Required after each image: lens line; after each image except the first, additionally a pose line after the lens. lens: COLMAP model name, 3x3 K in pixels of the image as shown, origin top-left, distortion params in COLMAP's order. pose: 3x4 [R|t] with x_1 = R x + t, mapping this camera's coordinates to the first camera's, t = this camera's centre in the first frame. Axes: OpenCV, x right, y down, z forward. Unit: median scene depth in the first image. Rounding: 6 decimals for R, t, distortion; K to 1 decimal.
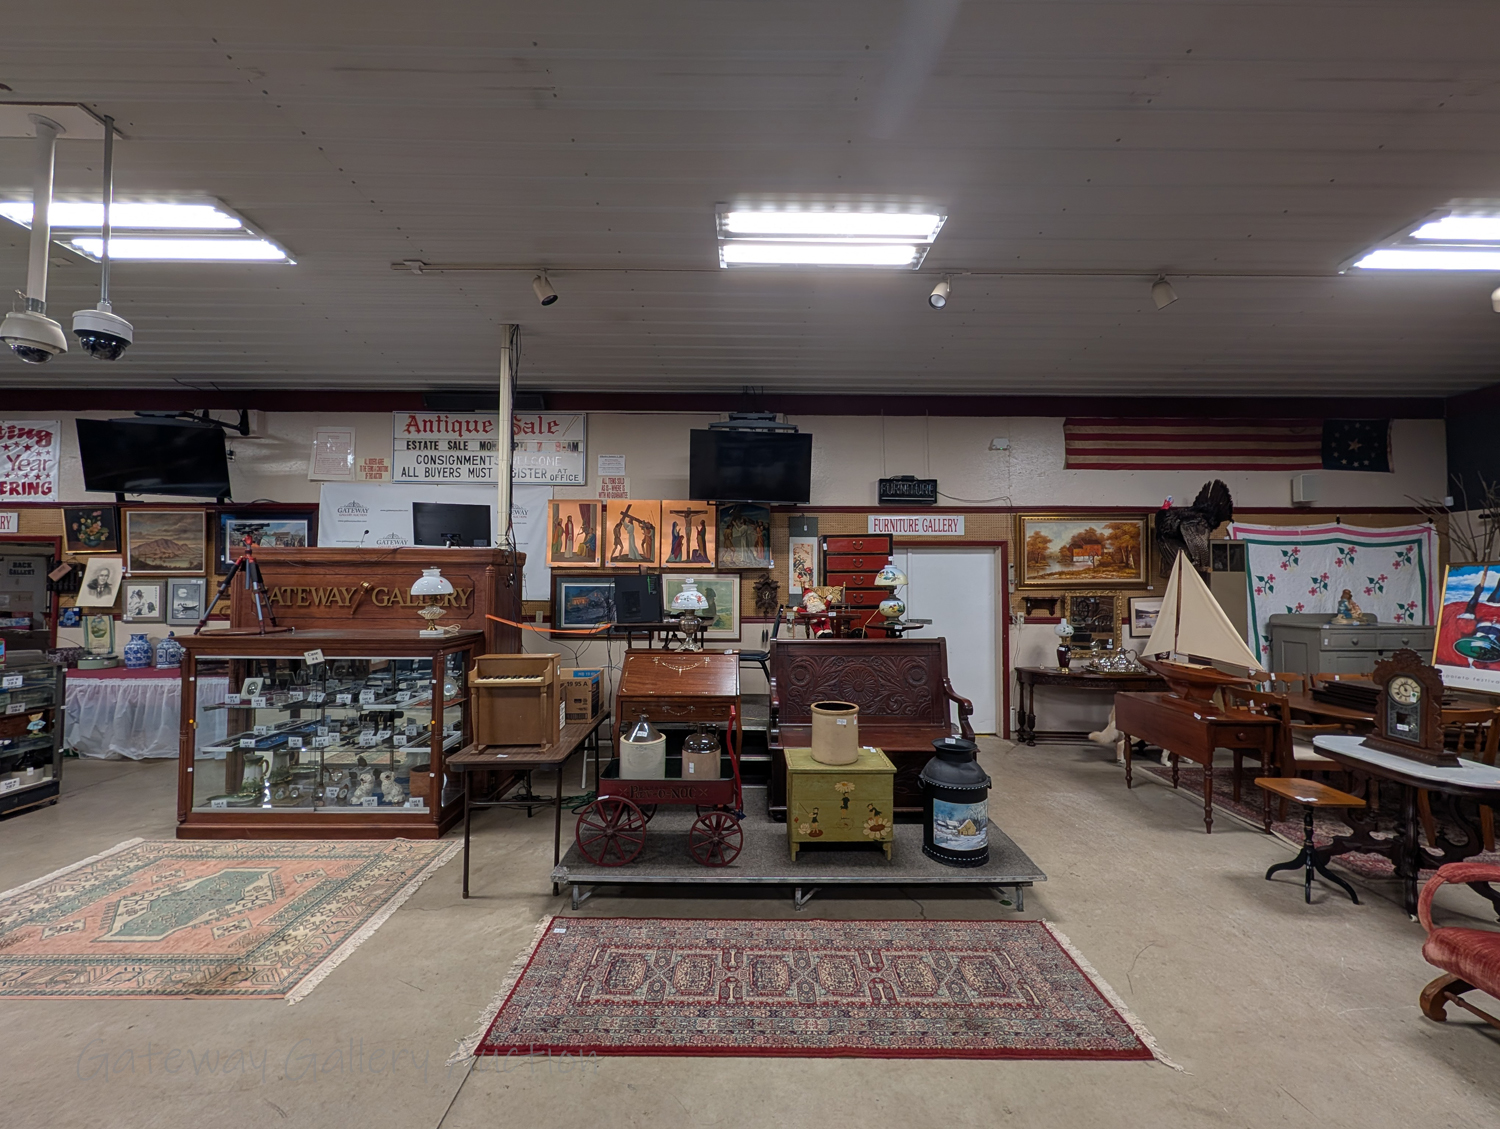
lens RADIAL K [[528.9, 0, 751.5], [0, 528.9, 571.9], [0, 0, 1]] dist [0.001979, 0.000359]
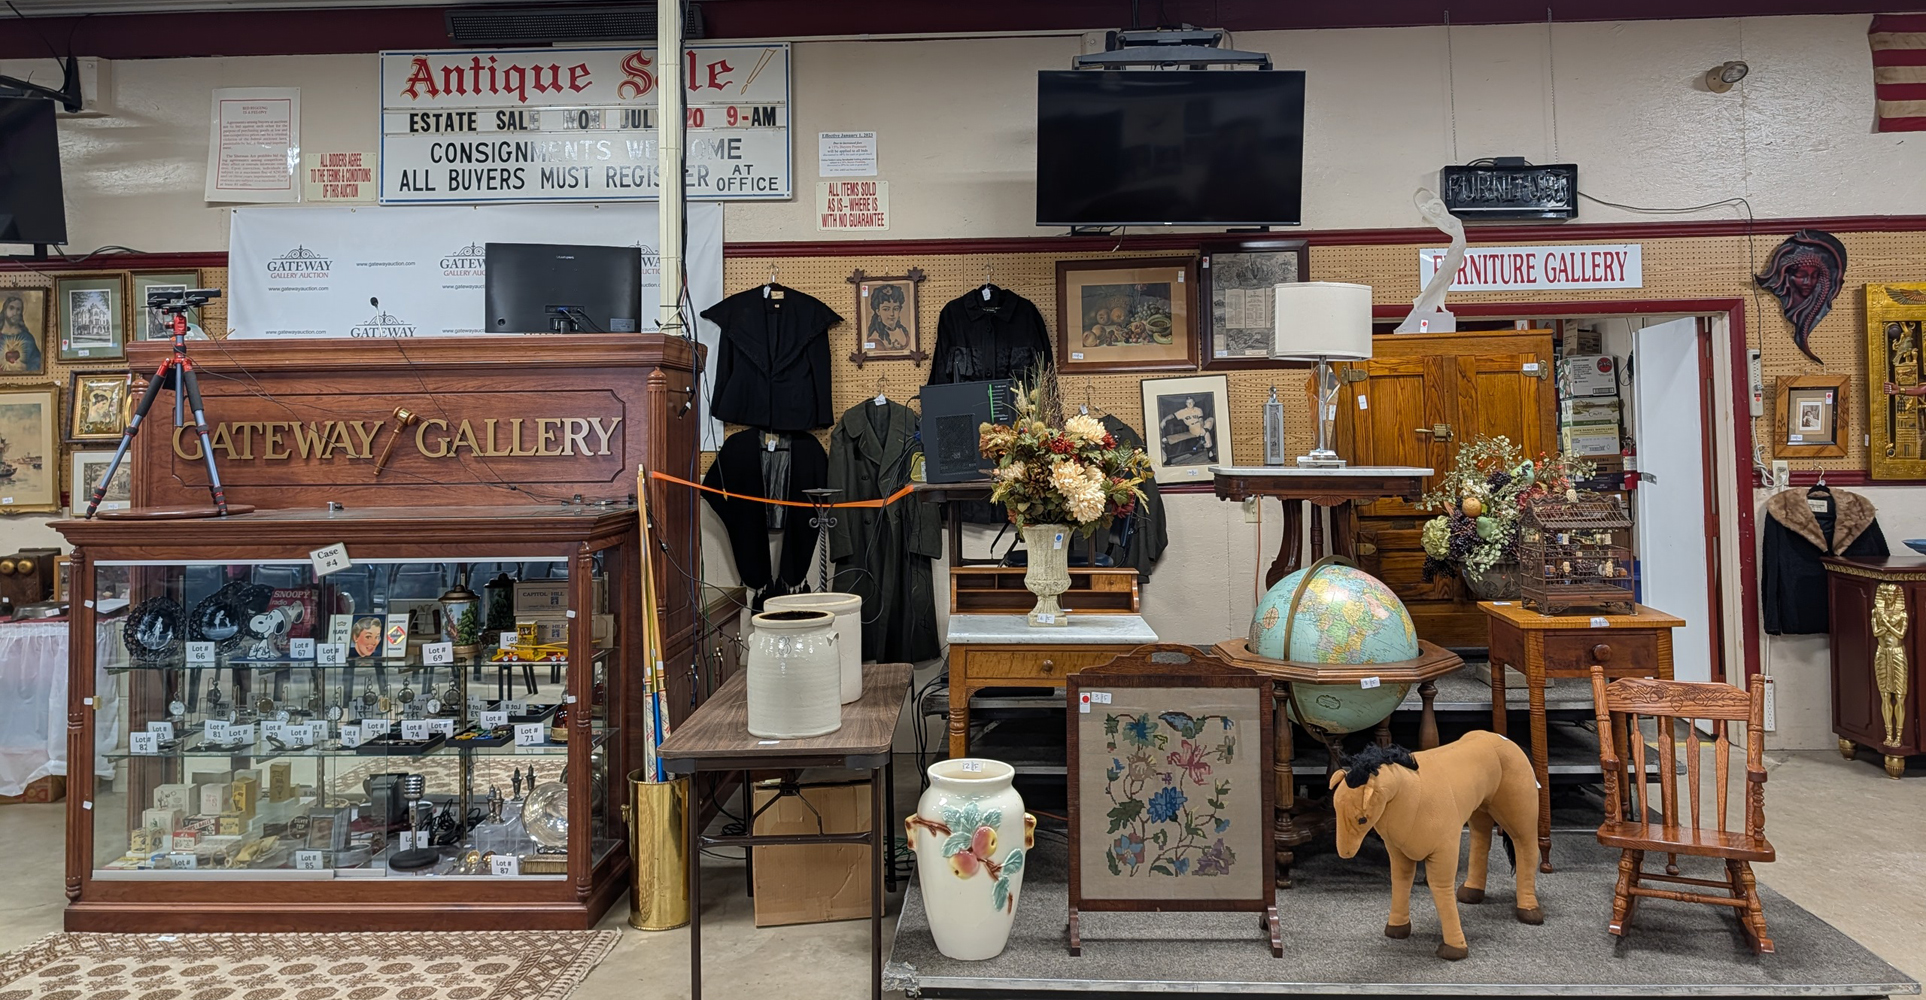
lens RADIAL K [[1288.0, 0, 951.7], [0, 1288.0, 396.1], [0, 0, 1]] dist [0.021619, -0.012556]
pose [[0.998668, -0.019576, -0.047743, -0.127300], [0.019080, 0.999759, -0.010829, 0.022109], [0.047944, 0.009903, 0.998801, -0.110353]]
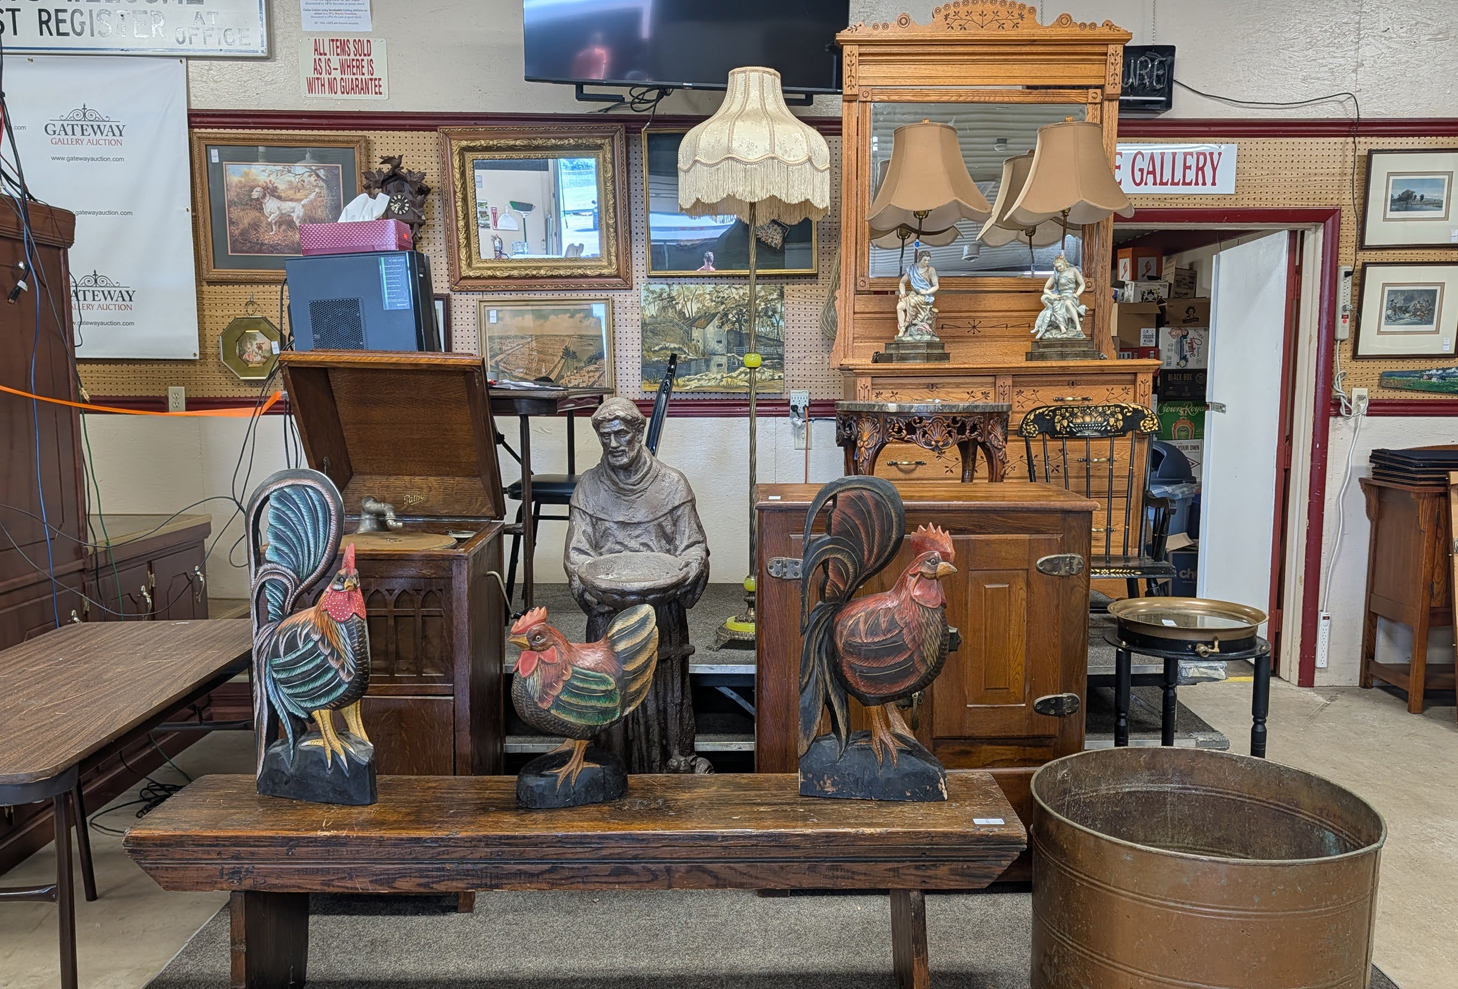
lens RADIAL K [[1013.8, 0, 771.5], [0, 1013.8, 499.7], [0, 0, 1]] dist [0.023526, -0.012093]
pose [[0.999890, -0.003087, 0.014525, 0.040732], [0.001089, 0.990759, 0.135632, 0.055820], [-0.014810, -0.135601, 0.990653, 0.214231]]
